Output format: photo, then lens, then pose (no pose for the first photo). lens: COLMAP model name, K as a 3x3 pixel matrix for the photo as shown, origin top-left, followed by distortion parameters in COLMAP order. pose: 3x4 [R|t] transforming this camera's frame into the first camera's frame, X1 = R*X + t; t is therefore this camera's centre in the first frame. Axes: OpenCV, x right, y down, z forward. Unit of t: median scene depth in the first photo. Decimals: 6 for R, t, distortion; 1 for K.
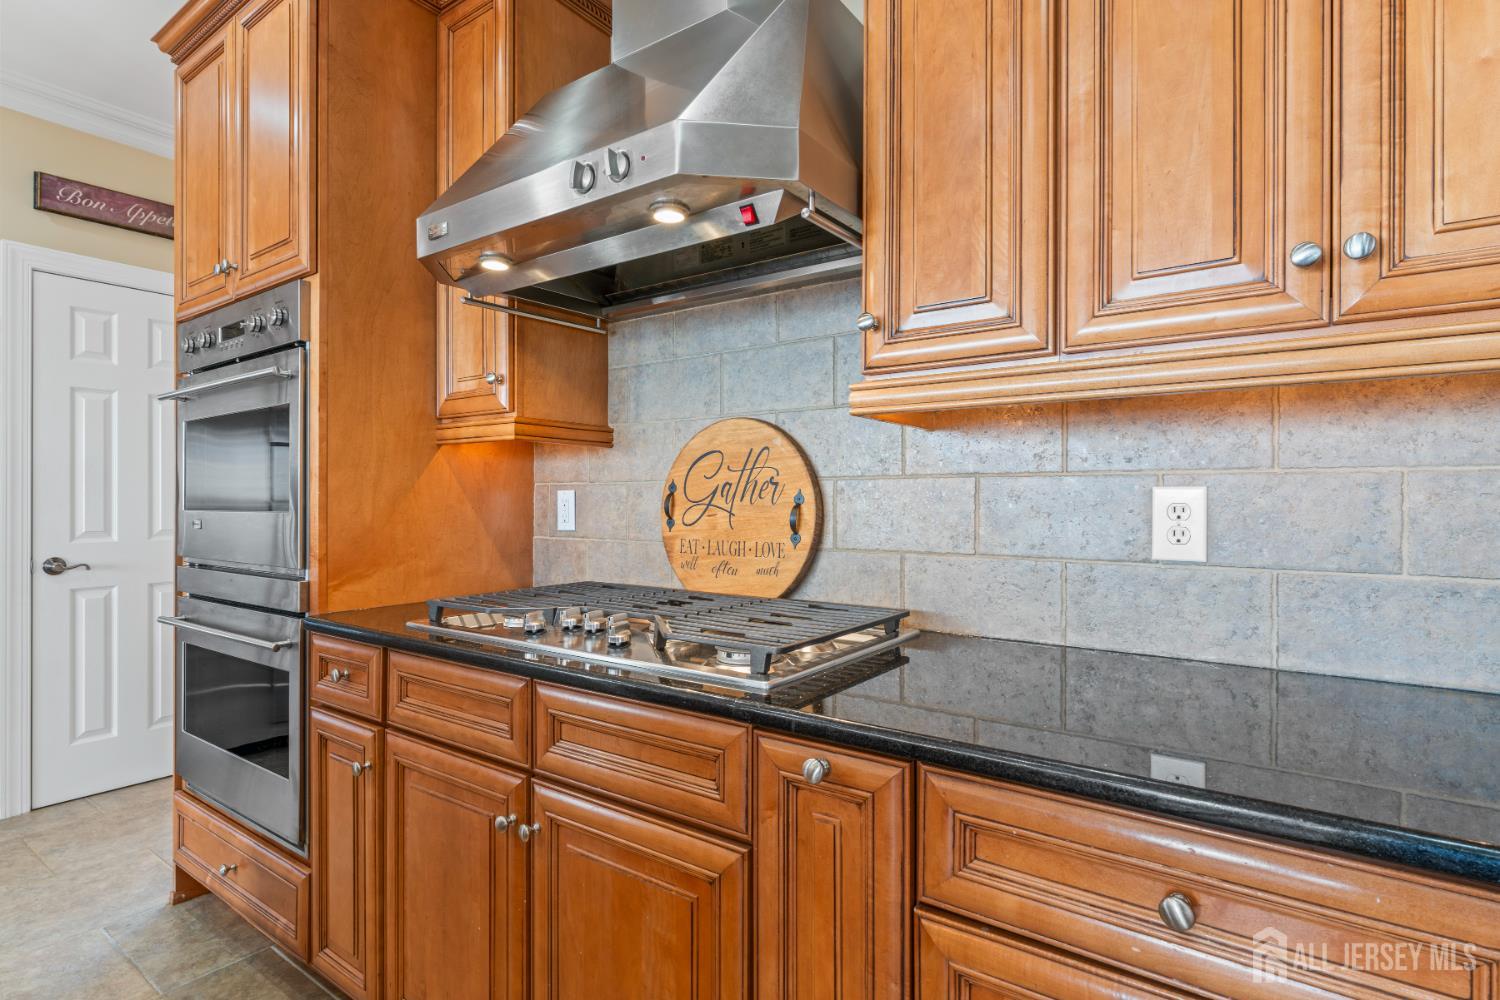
lens RADIAL K [[772.5, 0, 752.8], [0, 772.5, 504.6], [0, 0, 1]] dist [0.004069, 0.000632]
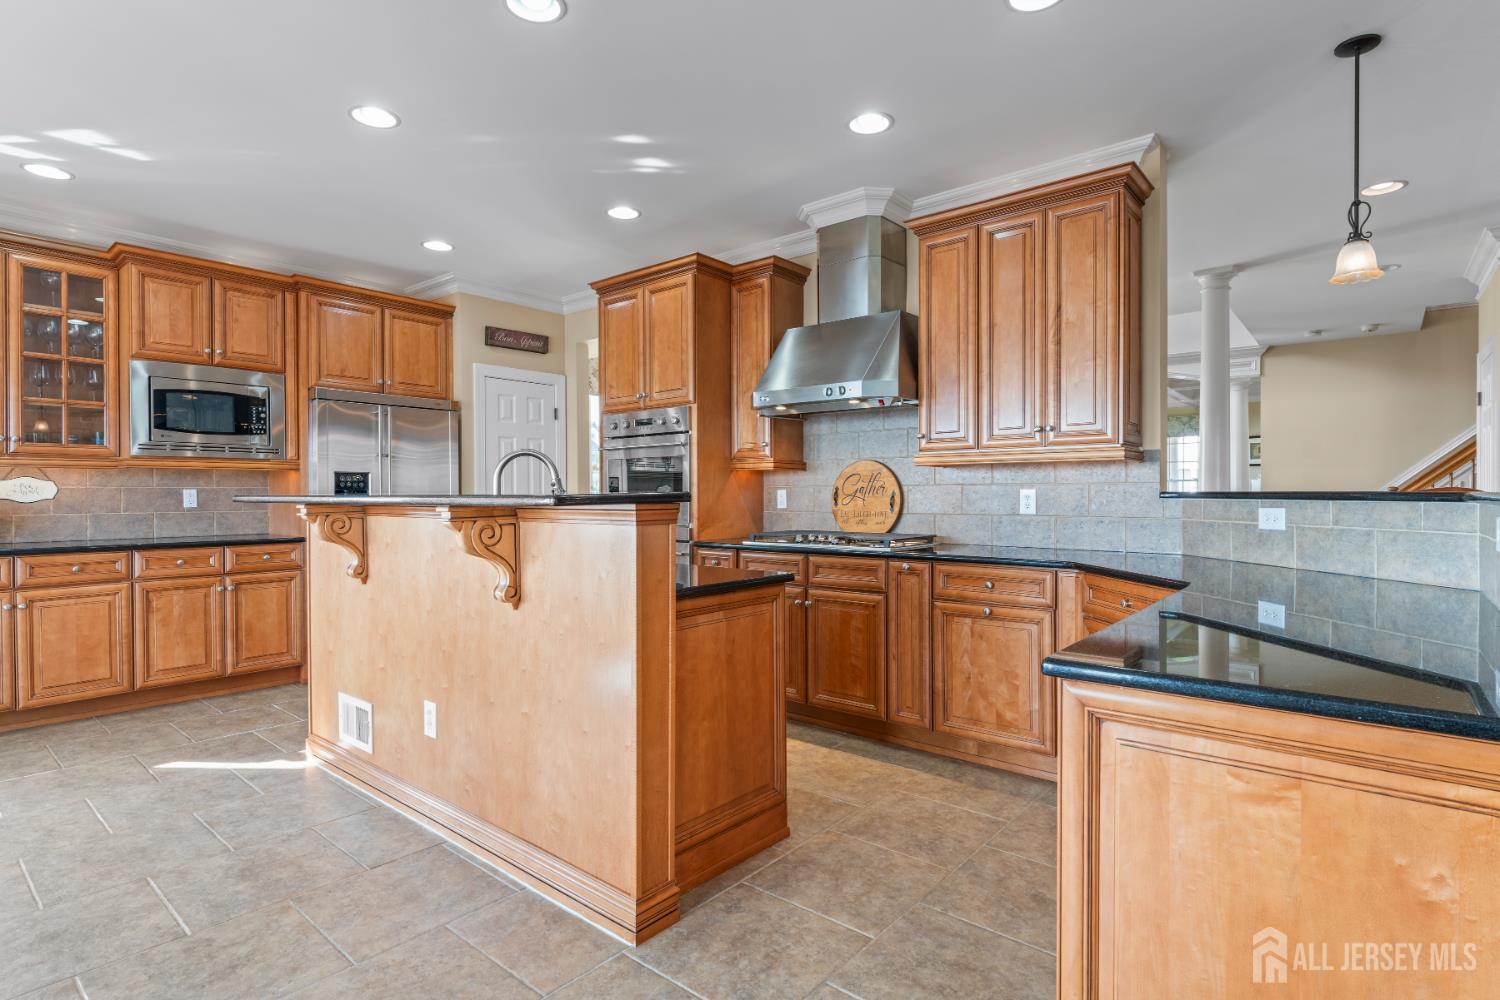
lens RADIAL K [[772.5, 0, 753.0], [0, 772.5, 499.0], [0, 0, 1]] dist [0.004069, 0.000632]
pose [[0.997275, -0.003794, -0.073670, -0.211425], [0.003885, 0.999992, 0.001086, 0.005727], [0.073665, -0.001369, 0.997282, -1.544116]]
